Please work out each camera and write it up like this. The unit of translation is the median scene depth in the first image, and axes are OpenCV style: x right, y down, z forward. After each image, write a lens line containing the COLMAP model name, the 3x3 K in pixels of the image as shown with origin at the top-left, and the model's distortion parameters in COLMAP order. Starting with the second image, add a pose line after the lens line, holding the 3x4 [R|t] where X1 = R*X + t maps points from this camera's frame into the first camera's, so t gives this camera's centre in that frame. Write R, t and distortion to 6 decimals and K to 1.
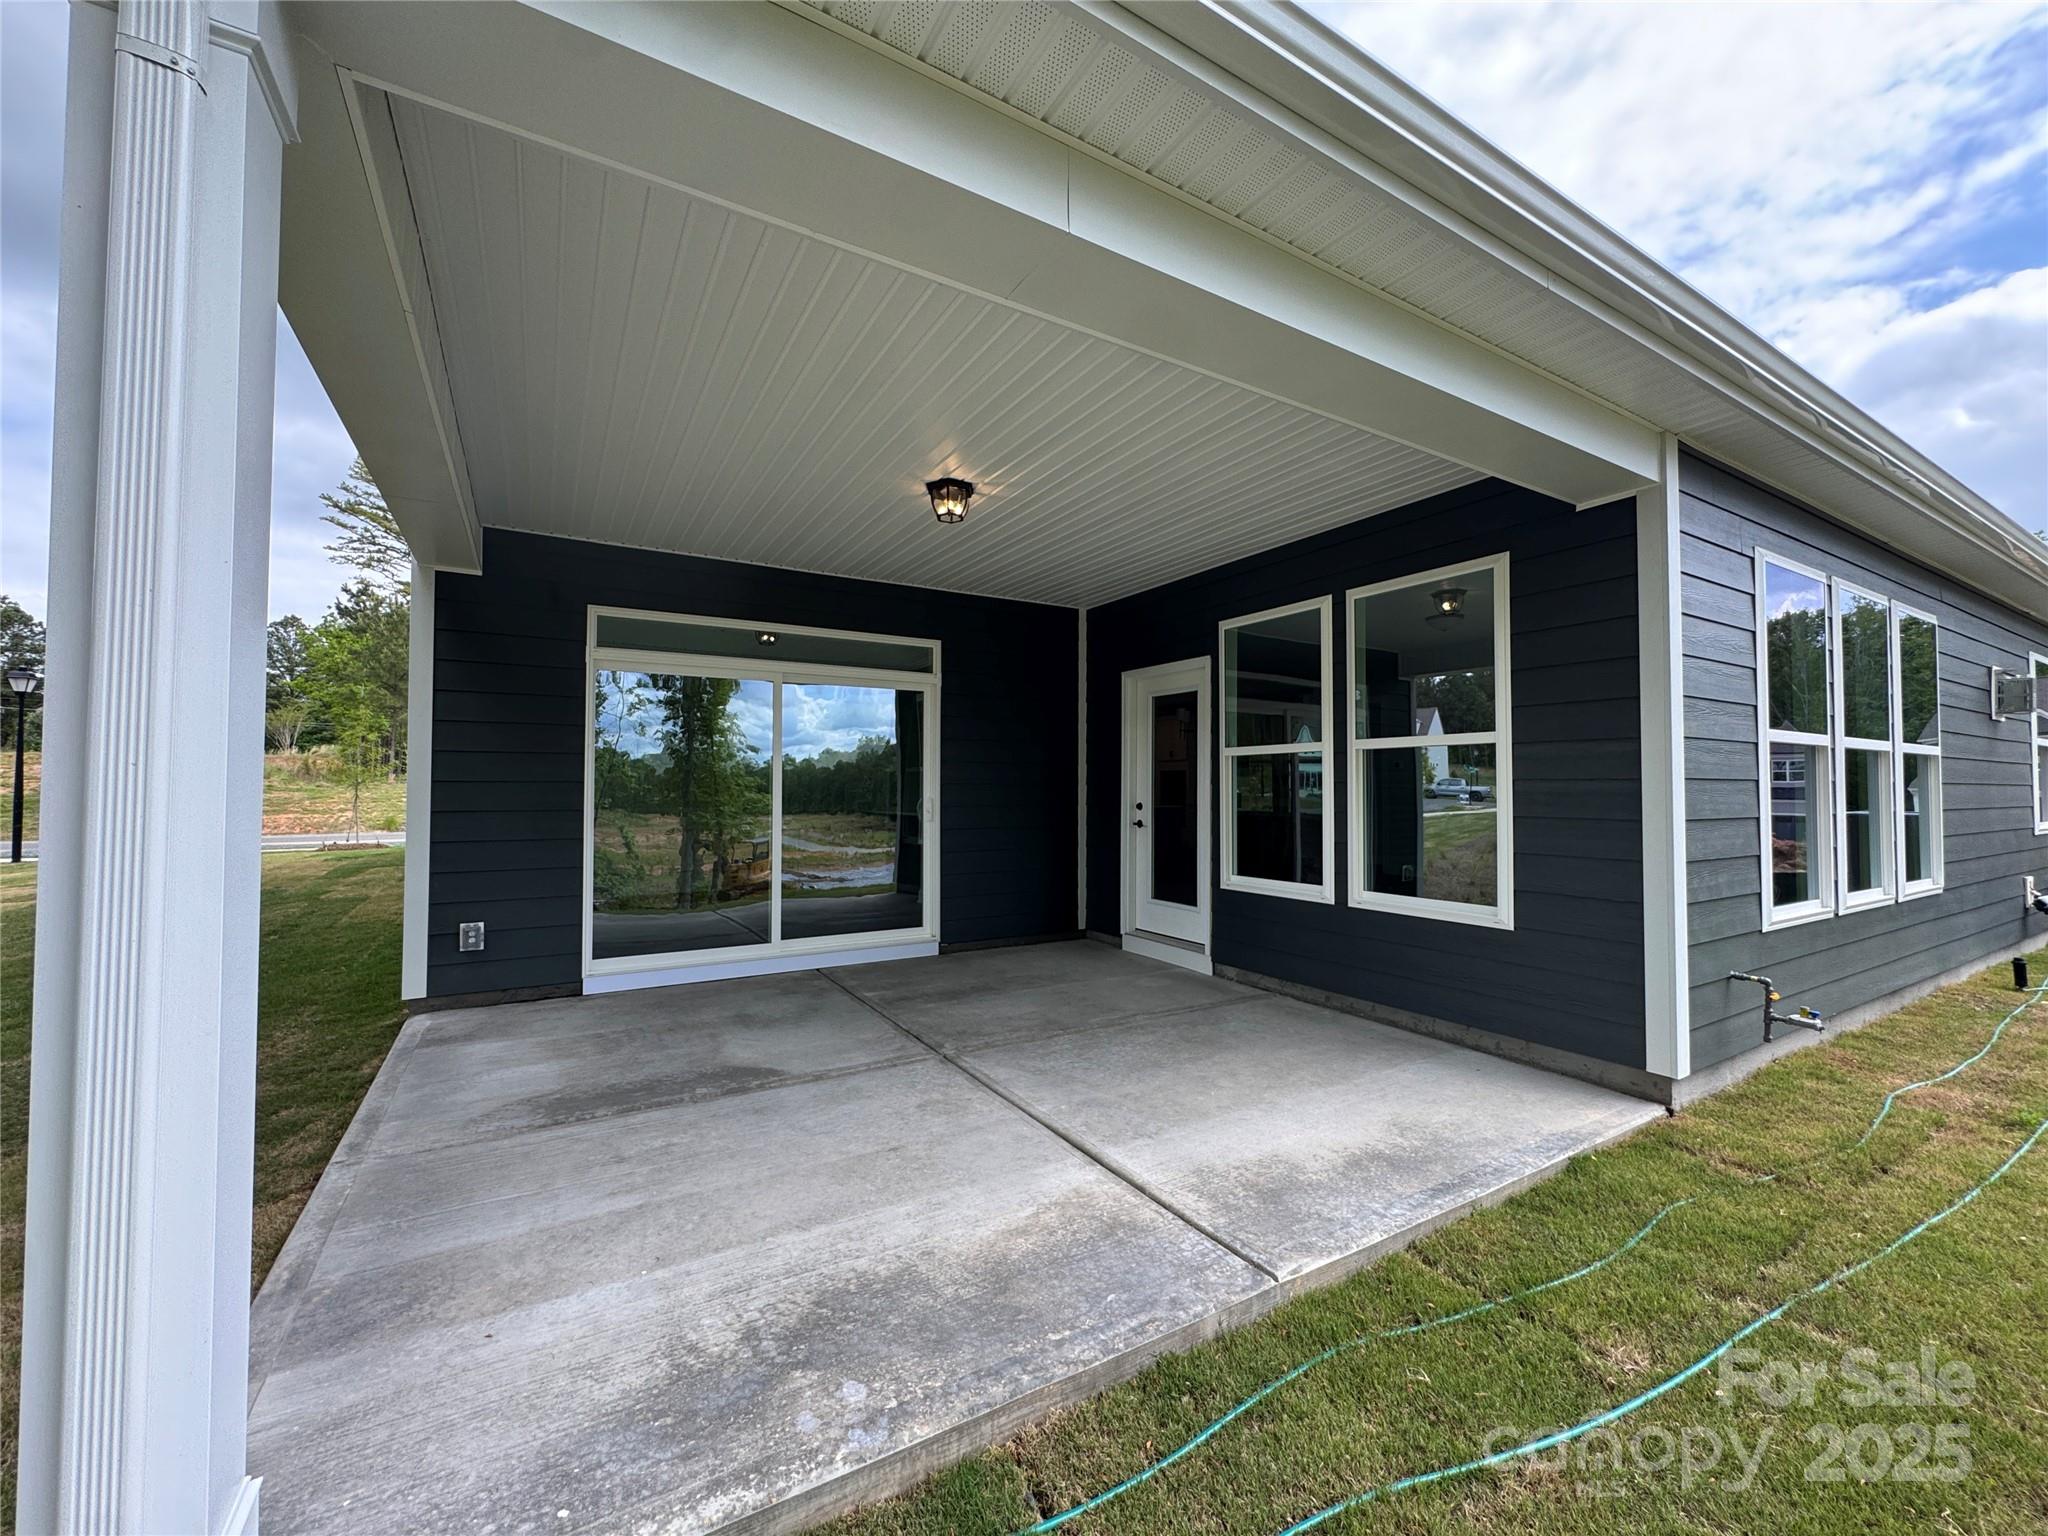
lens RADIAL K [[817.1, 0, 1024.0], [0, 817.1, 768.0], [0, 0, 1]] dist [-0.001680, -0.000144]
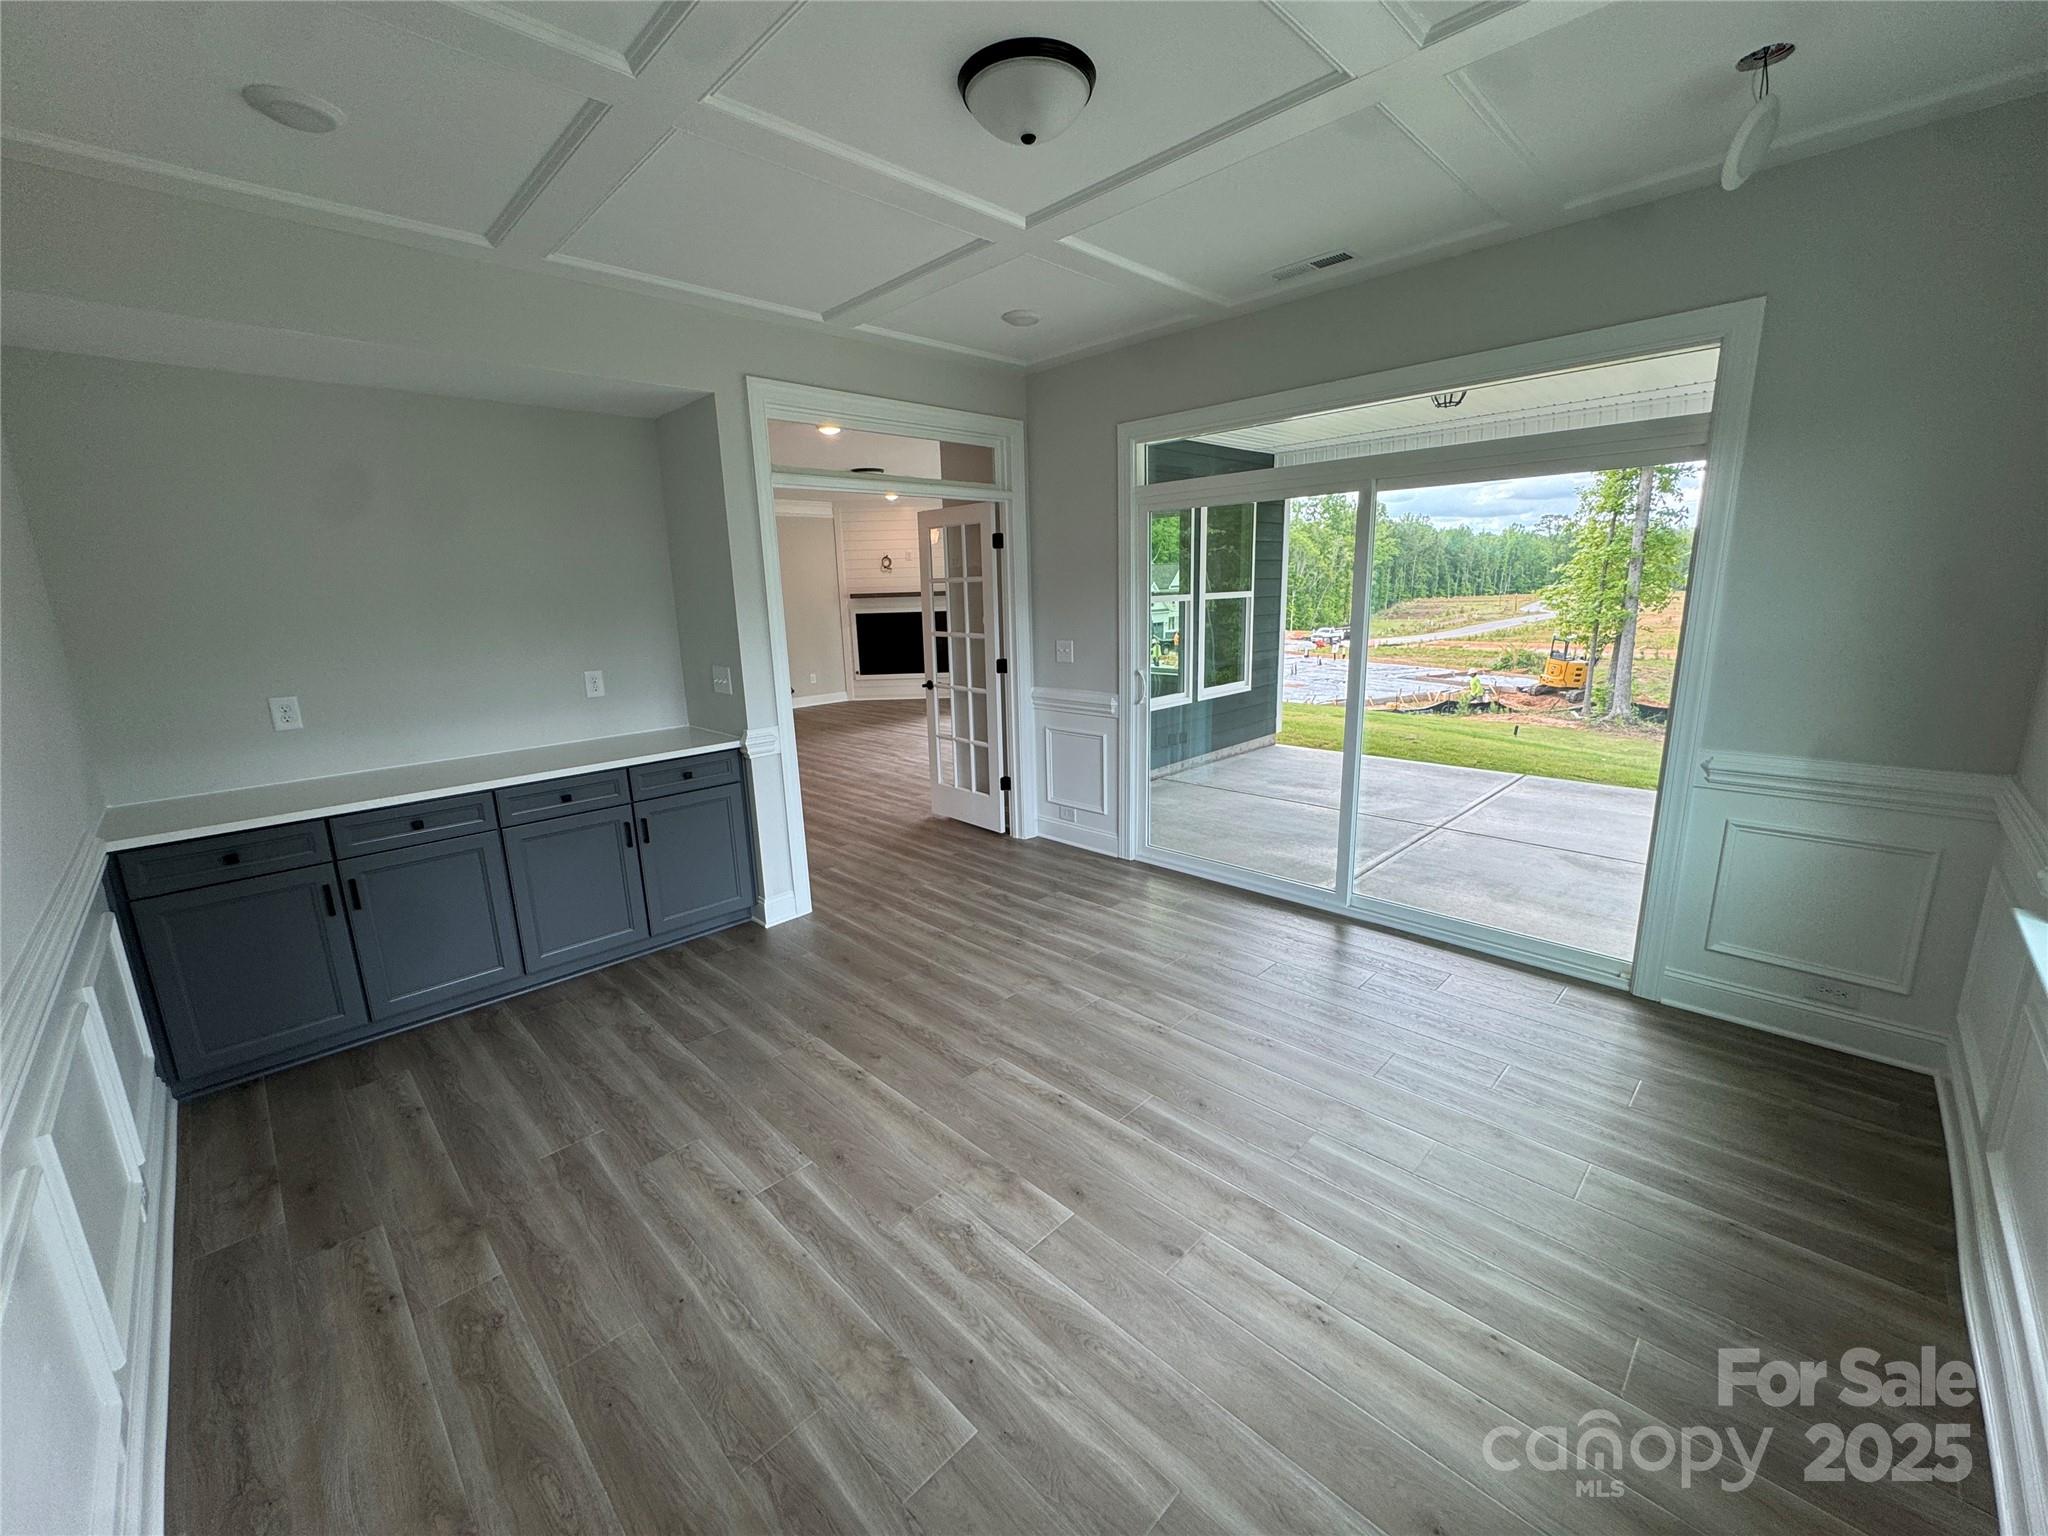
lens RADIAL K [[817.1, 0, 1024.0], [0, 817.1, 768.0], [0, 0, 1]] dist [-0.001680, -0.000144]
pose [[-0.242609, -0.206587, 0.947873, -1.329286], [0.003001, 0.976899, 0.213682, -0.056264], [-0.970120, 0.054685, -0.236384, 2.152688]]
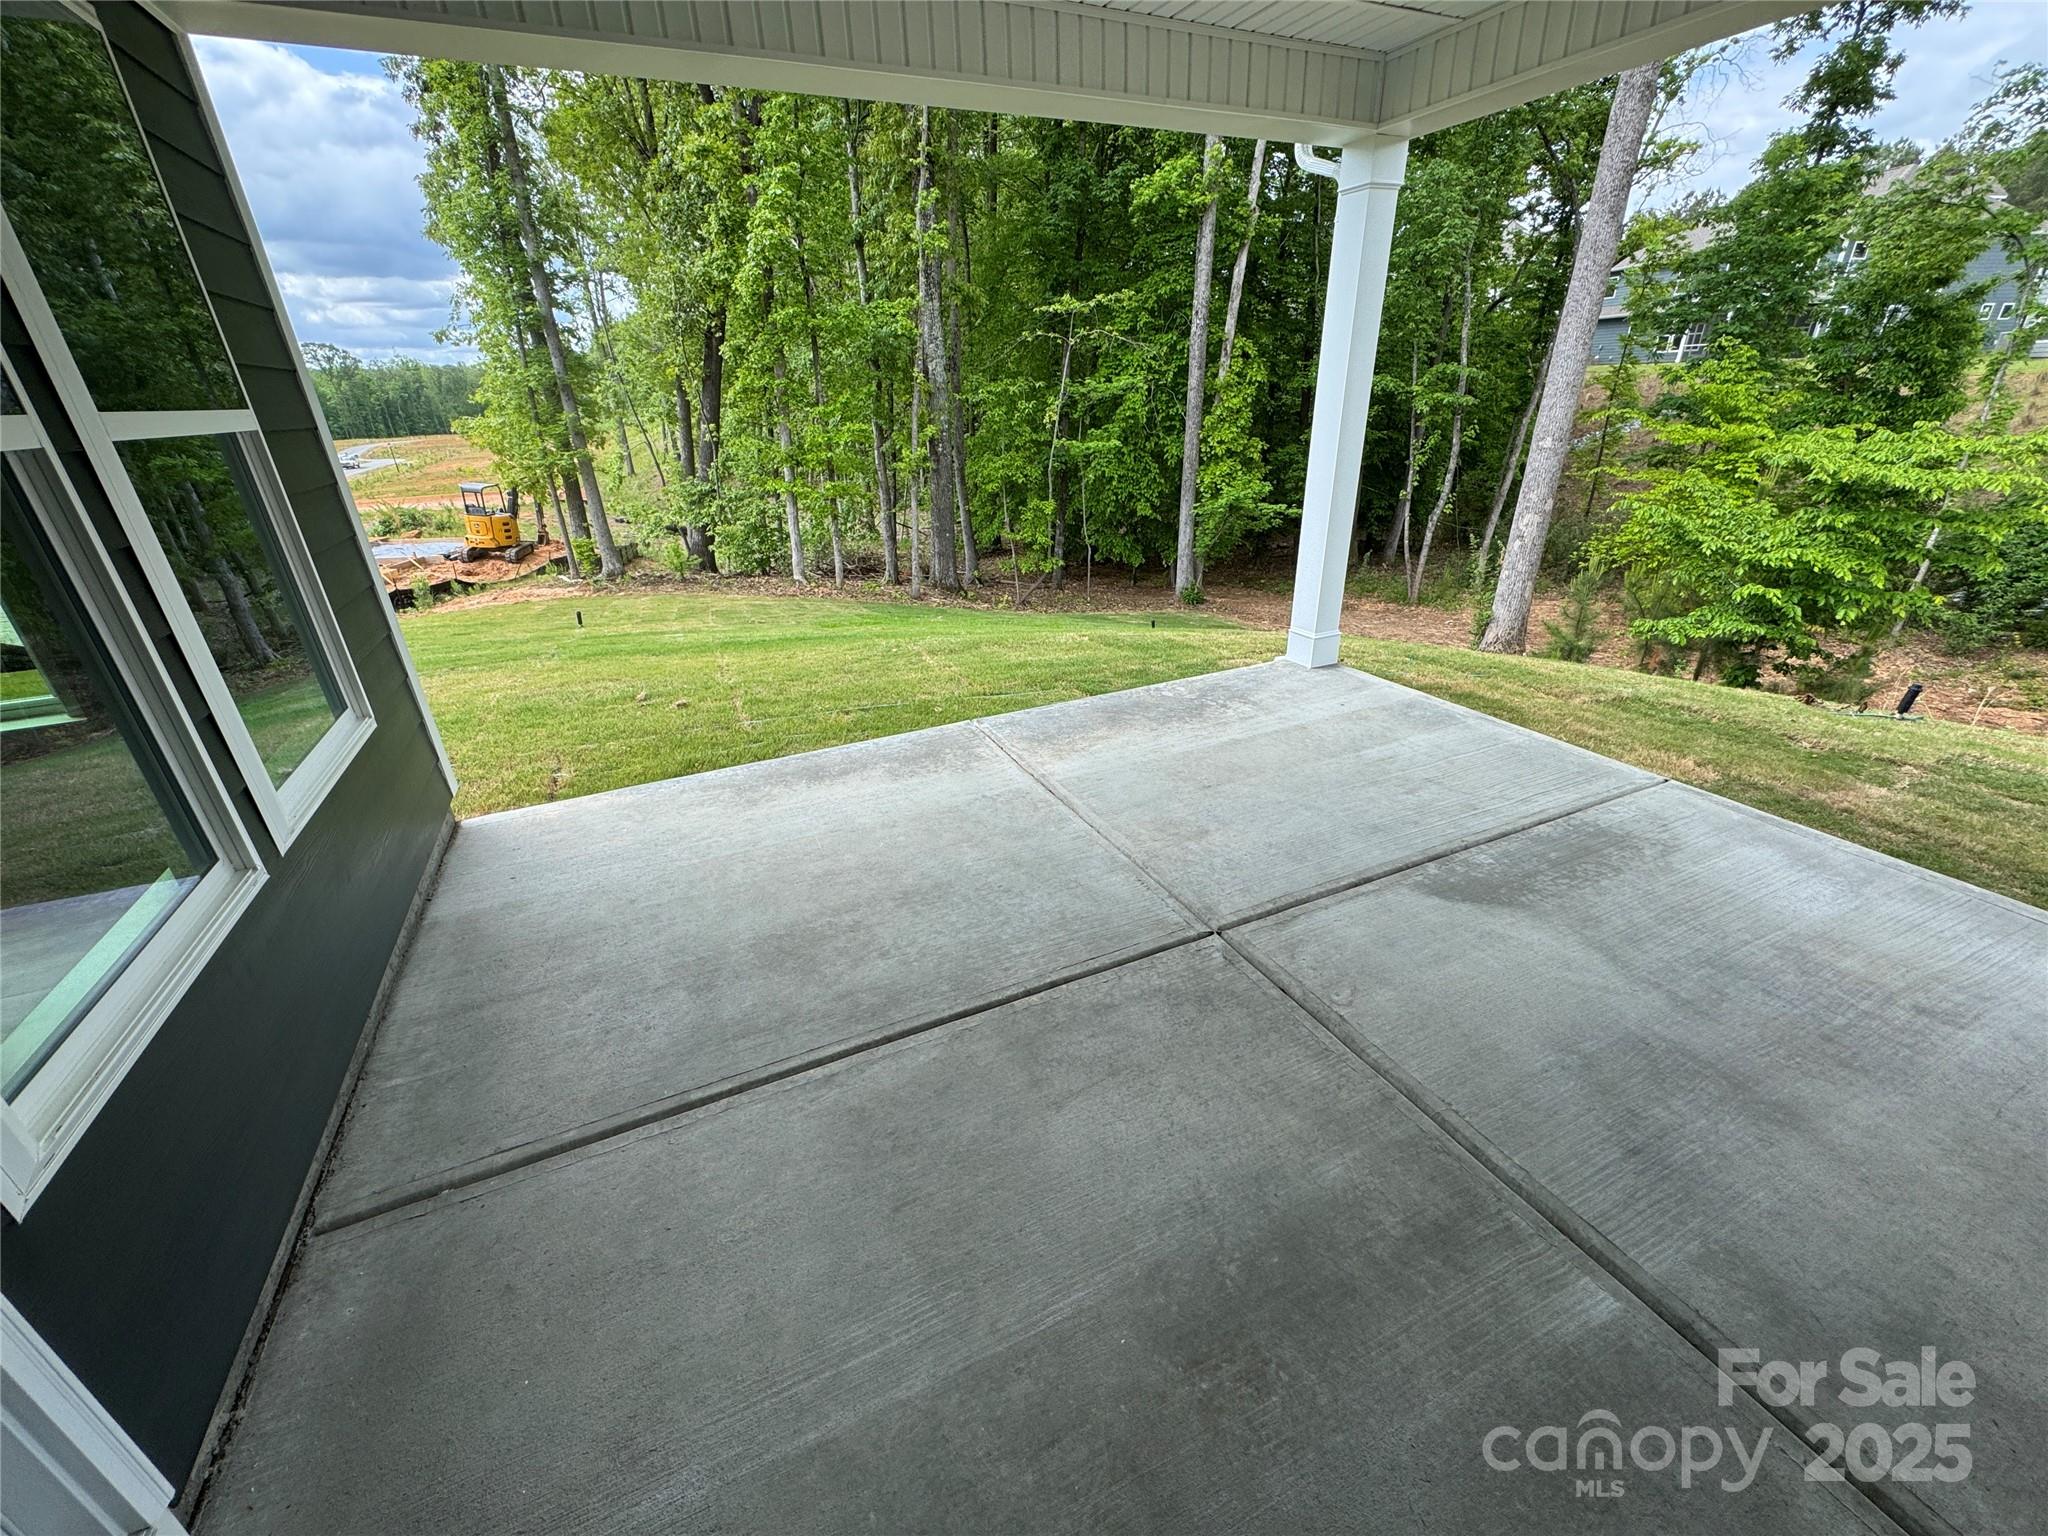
lens RADIAL K [[817.1, 0, 1024.0], [0, 817.1, 768.0], [0, 0, 1]] dist [-0.001680, -0.000144]
pose [[-0.994237, -0.017506, 0.105766, -0.016131], [0.026402, 0.916210, 0.399827, -0.030468], [-0.103903, 0.400316, -0.910468, 1.650928]]
